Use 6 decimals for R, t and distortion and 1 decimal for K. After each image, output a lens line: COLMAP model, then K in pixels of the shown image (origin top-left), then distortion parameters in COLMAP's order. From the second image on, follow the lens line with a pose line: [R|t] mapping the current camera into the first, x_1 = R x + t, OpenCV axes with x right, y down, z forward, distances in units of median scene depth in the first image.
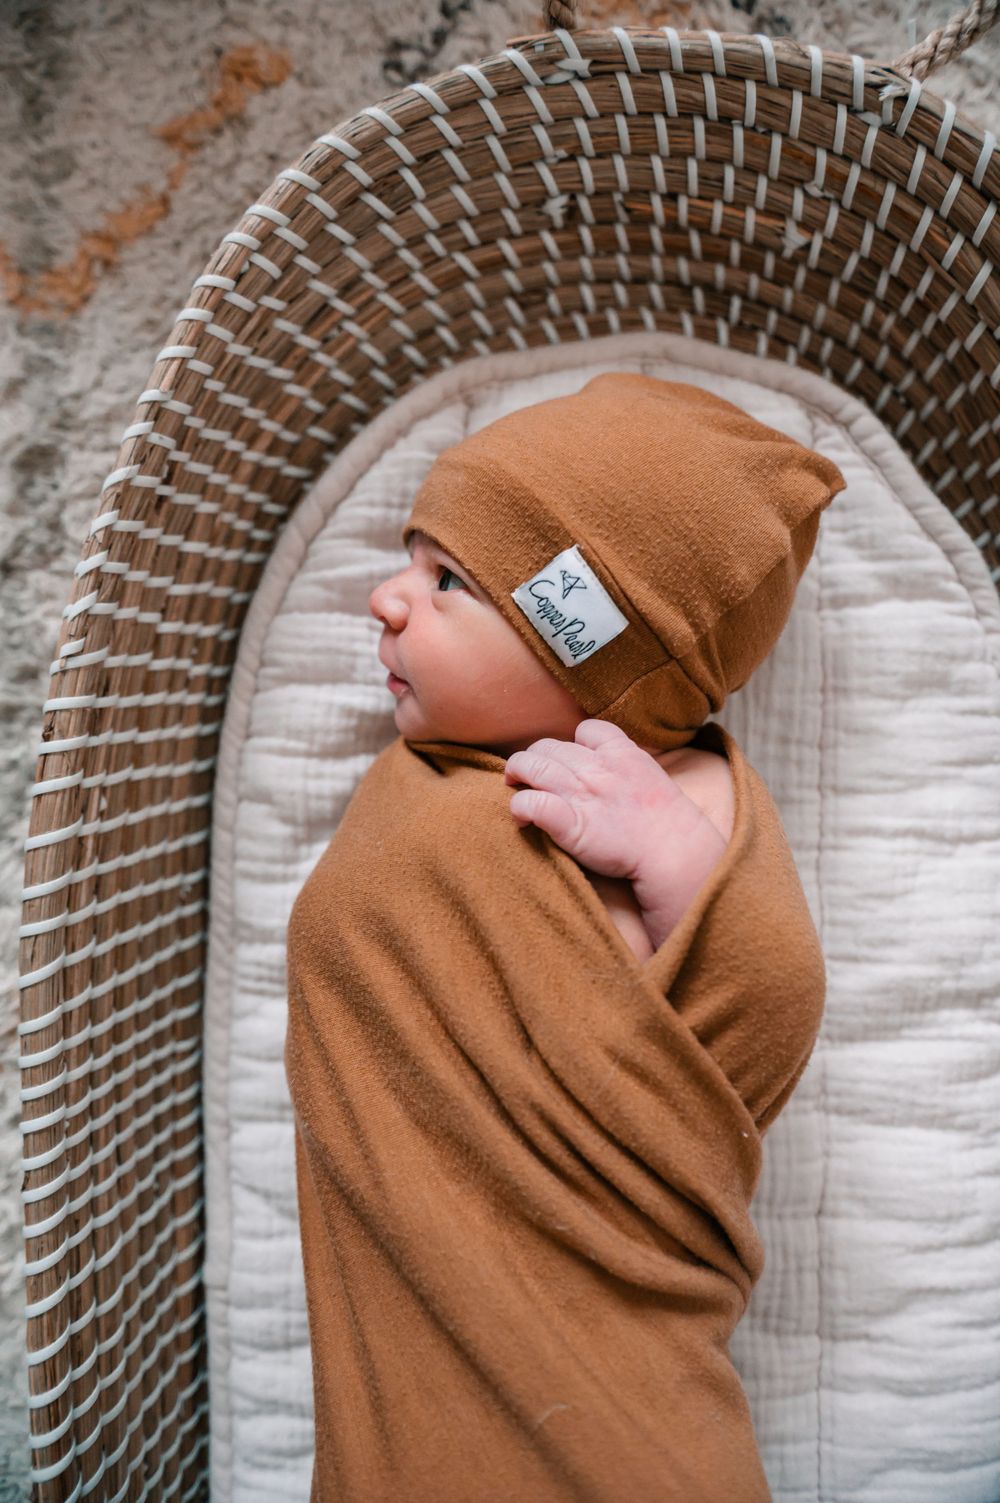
lens RADIAL K [[1005.8, 0, 497.6], [0, 1005.8, 757.2], [0, 0, 1]] dist [-0.003103, -0.027852]
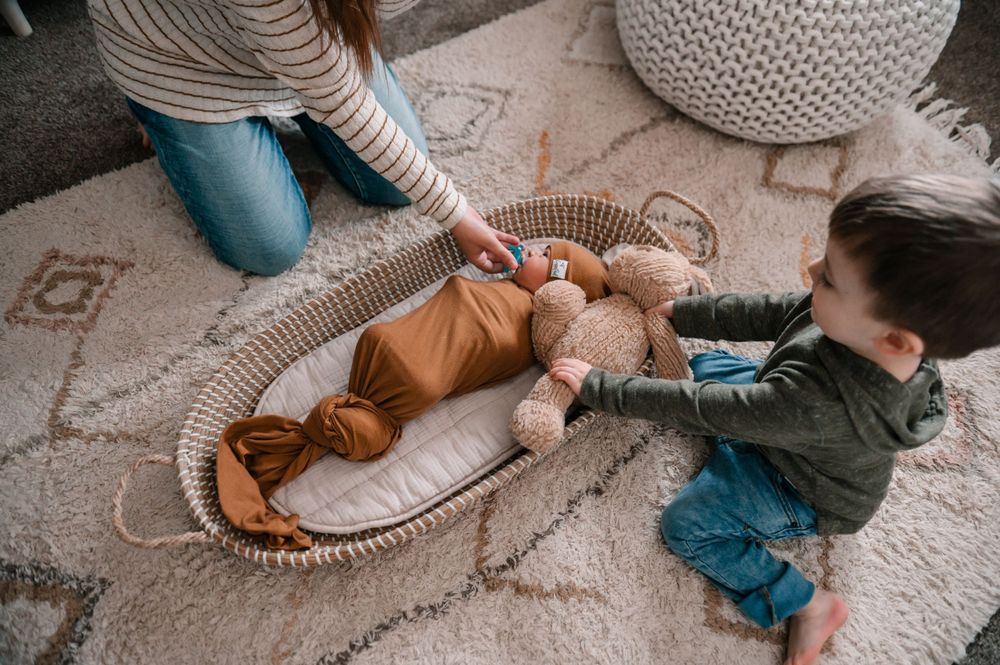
lens RADIAL K [[669.2, 0, 498.8], [0, 669.2, 338.9], [0, 0, 1]] dist [-0.003103, -0.027852]
pose [[0.594724, 0.663825, -0.453475, 1.403091], [-0.803171, 0.515125, -0.299271, 1.068566], [0.034933, 0.542201, 0.839522, -1.376877]]
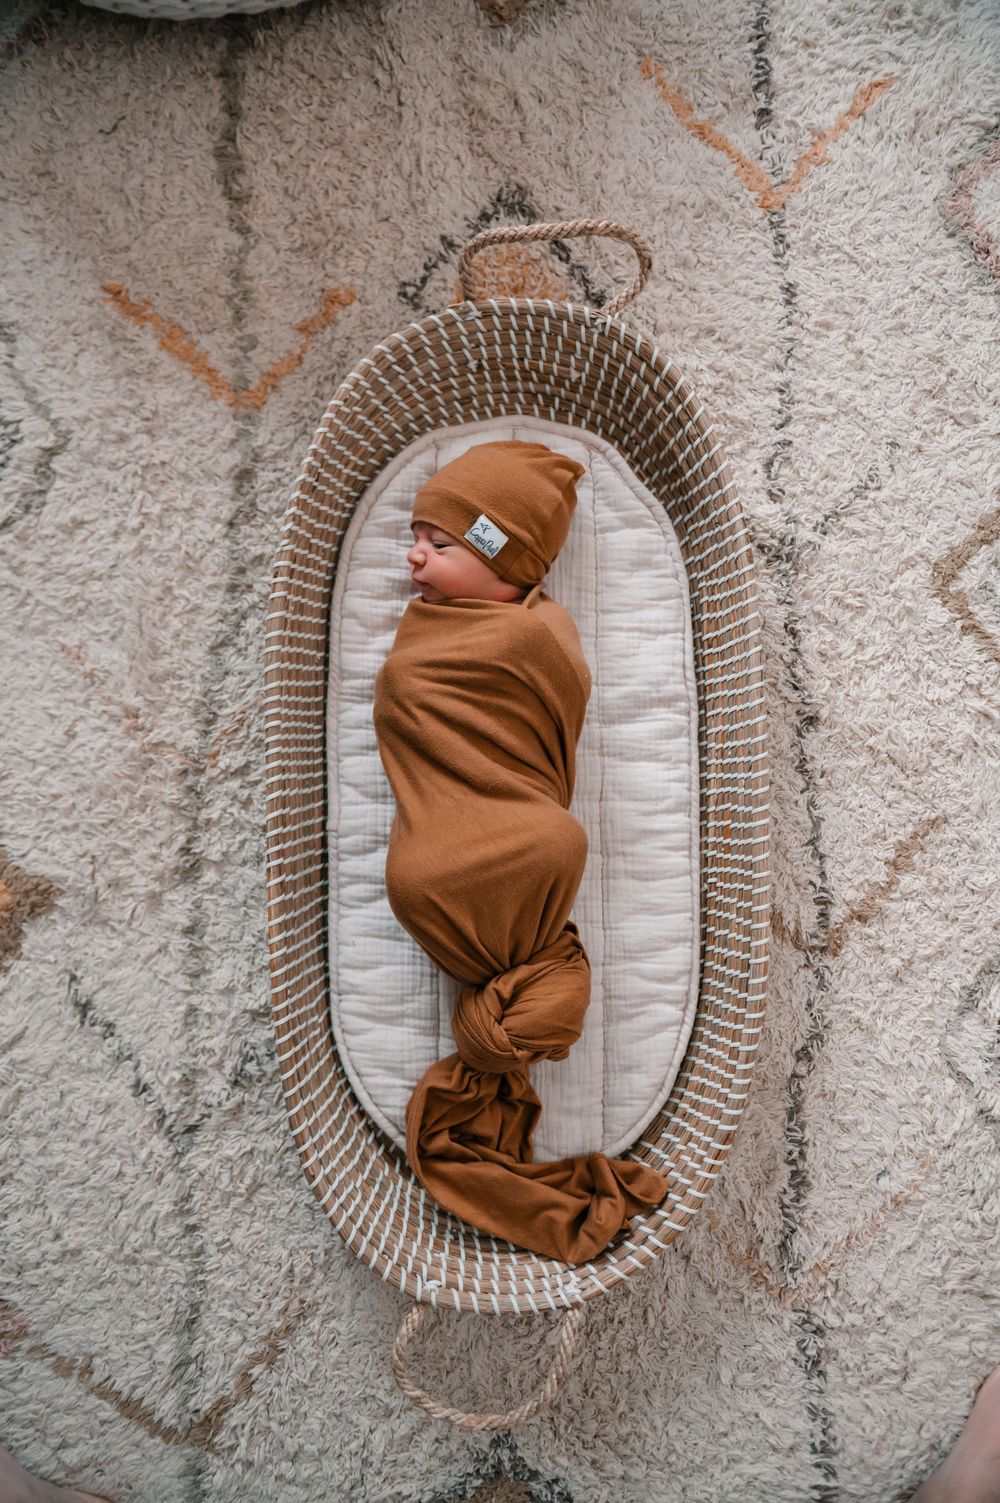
lens RADIAL K [[1005.8, 0, 505.5], [0, 1005.8, 761.2], [0, 0, 1]] dist [-0.003103, -0.027852]
pose [[0.999798, -0.019397, -0.005304, 0.125500], [0.019200, 0.999201, -0.035068, 0.458640], [0.005980, 0.034959, 0.999371, -1.297734]]
